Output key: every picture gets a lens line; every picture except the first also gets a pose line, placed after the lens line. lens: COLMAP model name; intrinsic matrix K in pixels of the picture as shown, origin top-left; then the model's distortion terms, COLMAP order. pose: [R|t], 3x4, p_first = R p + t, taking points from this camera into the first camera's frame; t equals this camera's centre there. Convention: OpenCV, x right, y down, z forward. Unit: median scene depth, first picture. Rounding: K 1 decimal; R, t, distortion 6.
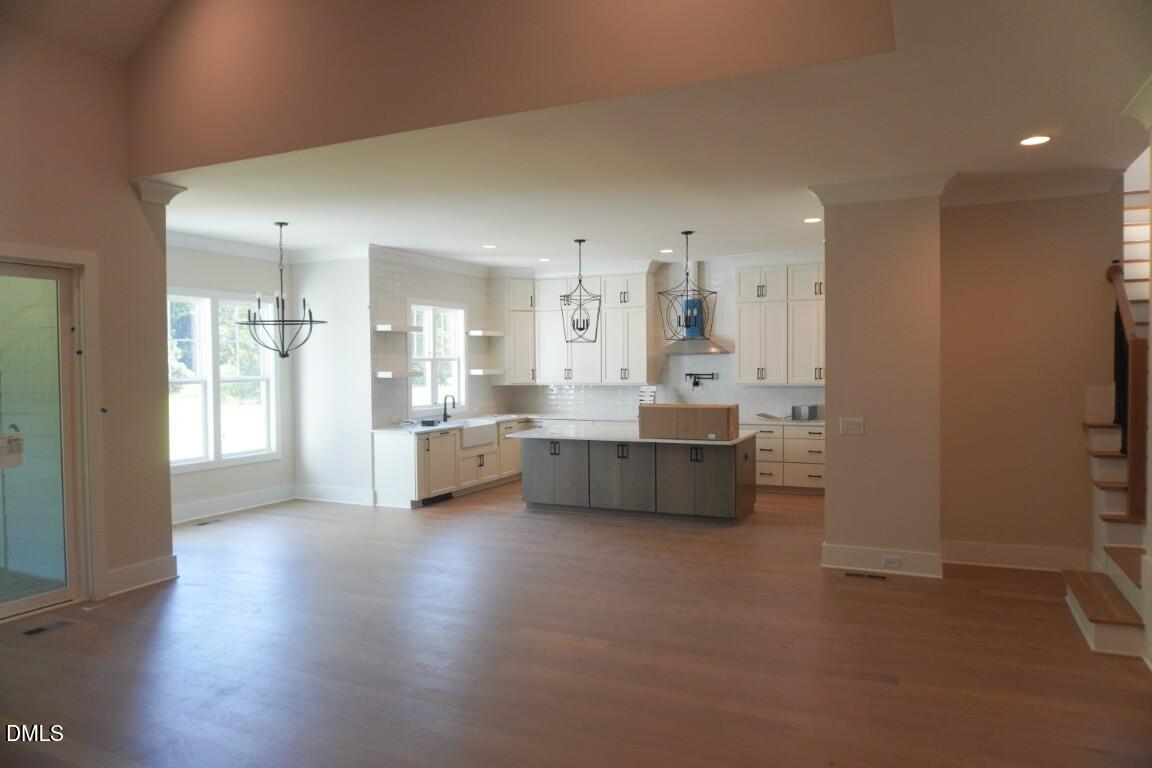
lens RADIAL K [[770.5, 0, 580.3], [0, 770.5, 387.7], [0, 0, 1]] dist [-0.030860, -0.000362]
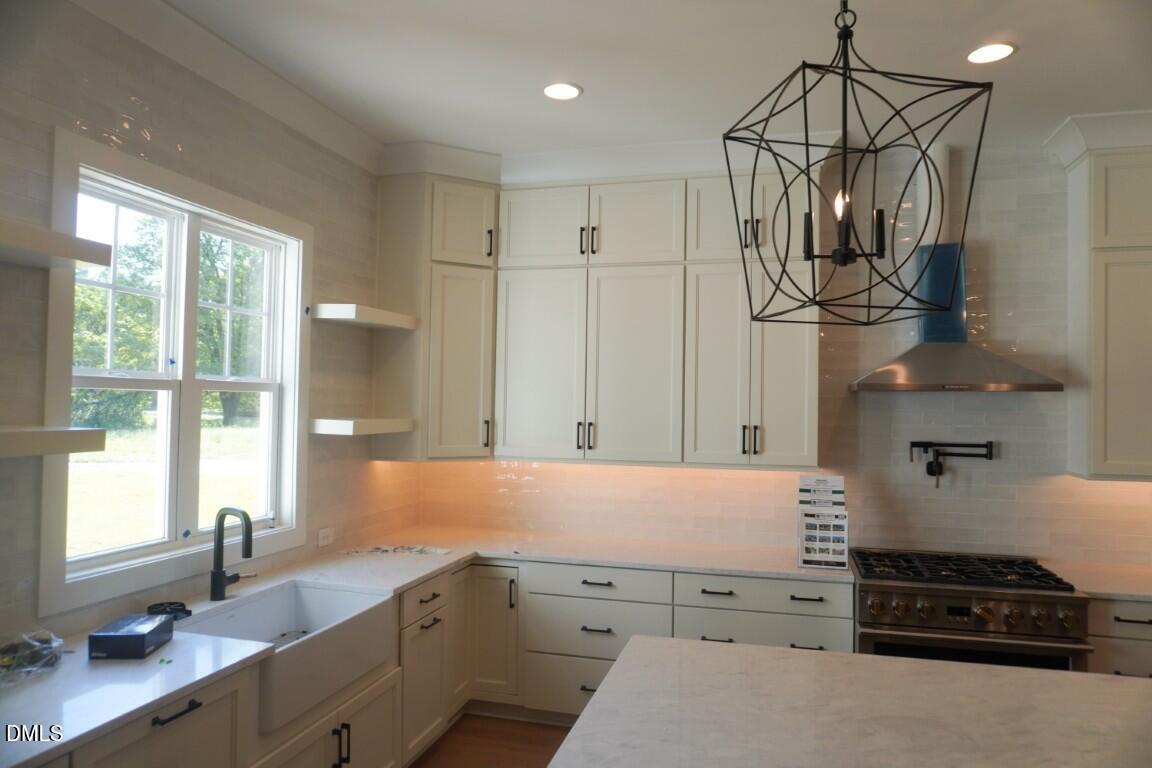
lens RADIAL K [[770.5, 0, 575.5], [0, 770.5, 389.8], [0, 0, 1]] dist [-0.030860, -0.000362]
pose [[0.985909, 0.027204, 0.165055, -0.094820], [-0.018847, 0.998470, -0.051991, -0.022816], [-0.166217, 0.048148, 0.984913, 0.712353]]
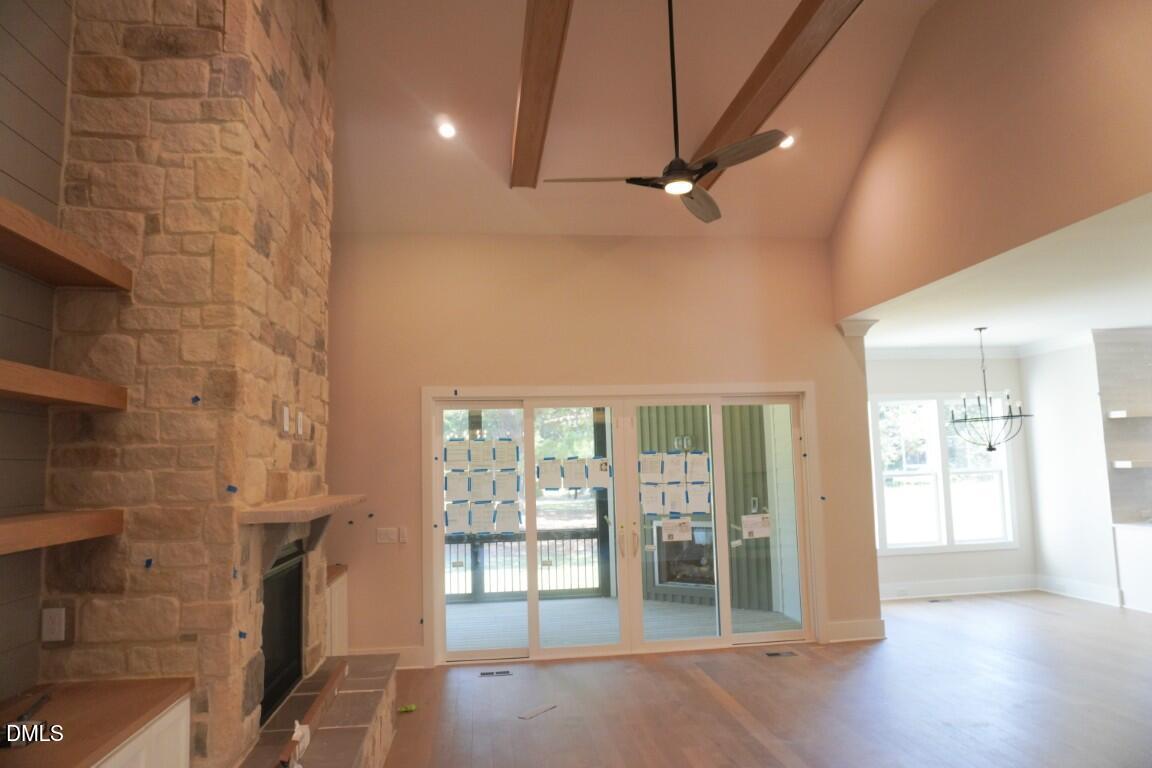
lens RADIAL K [[770.5, 0, 577.3], [0, 770.5, 386.3], [0, 0, 1]] dist [-0.030860, -0.000362]
pose [[0.534525, -0.101787, -0.839001, 0.156988], [0.002761, 0.992926, -0.118702, -0.003252], [0.845148, 0.061132, 0.531025, -0.047215]]
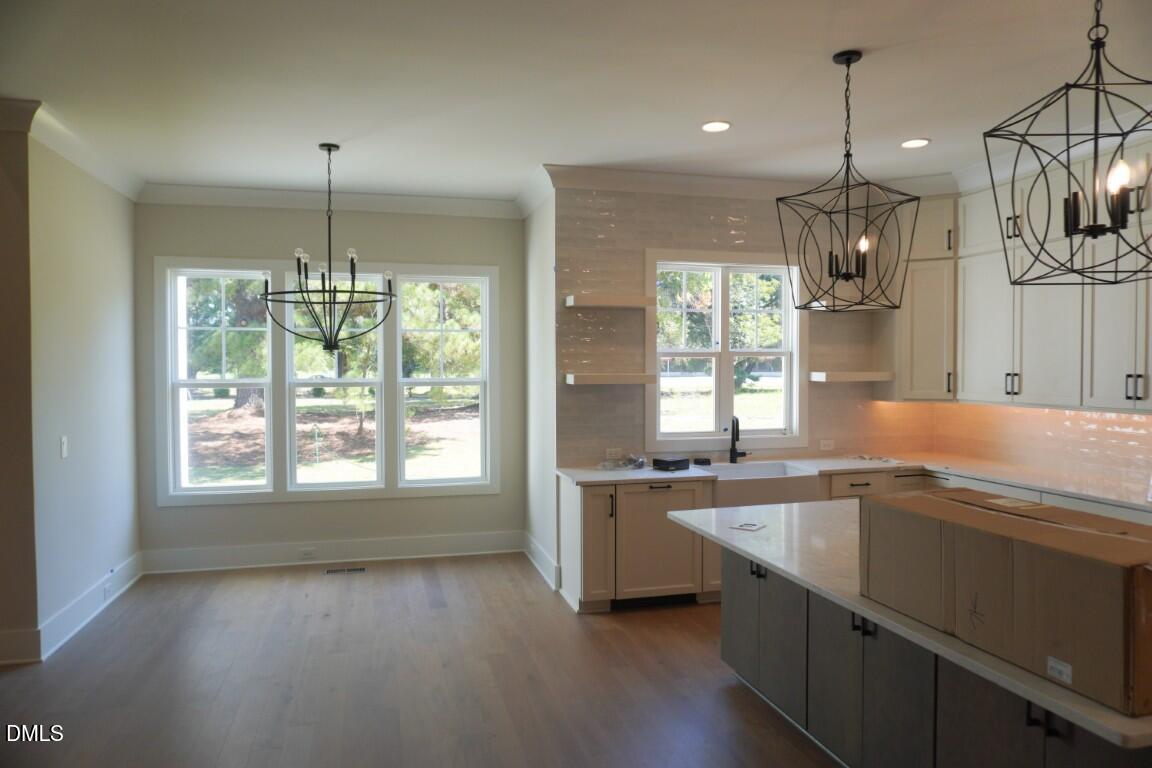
lens RADIAL K [[770.5, 0, 574.5], [0, 770.5, 384.0], [0, 0, 1]] dist [-0.030860, -0.000362]
pose [[0.639047, 0.023522, -0.768808, 0.192730], [-0.024795, 0.999643, 0.009974, -0.017462], [0.768768, 0.012689, 0.639402, 0.561263]]
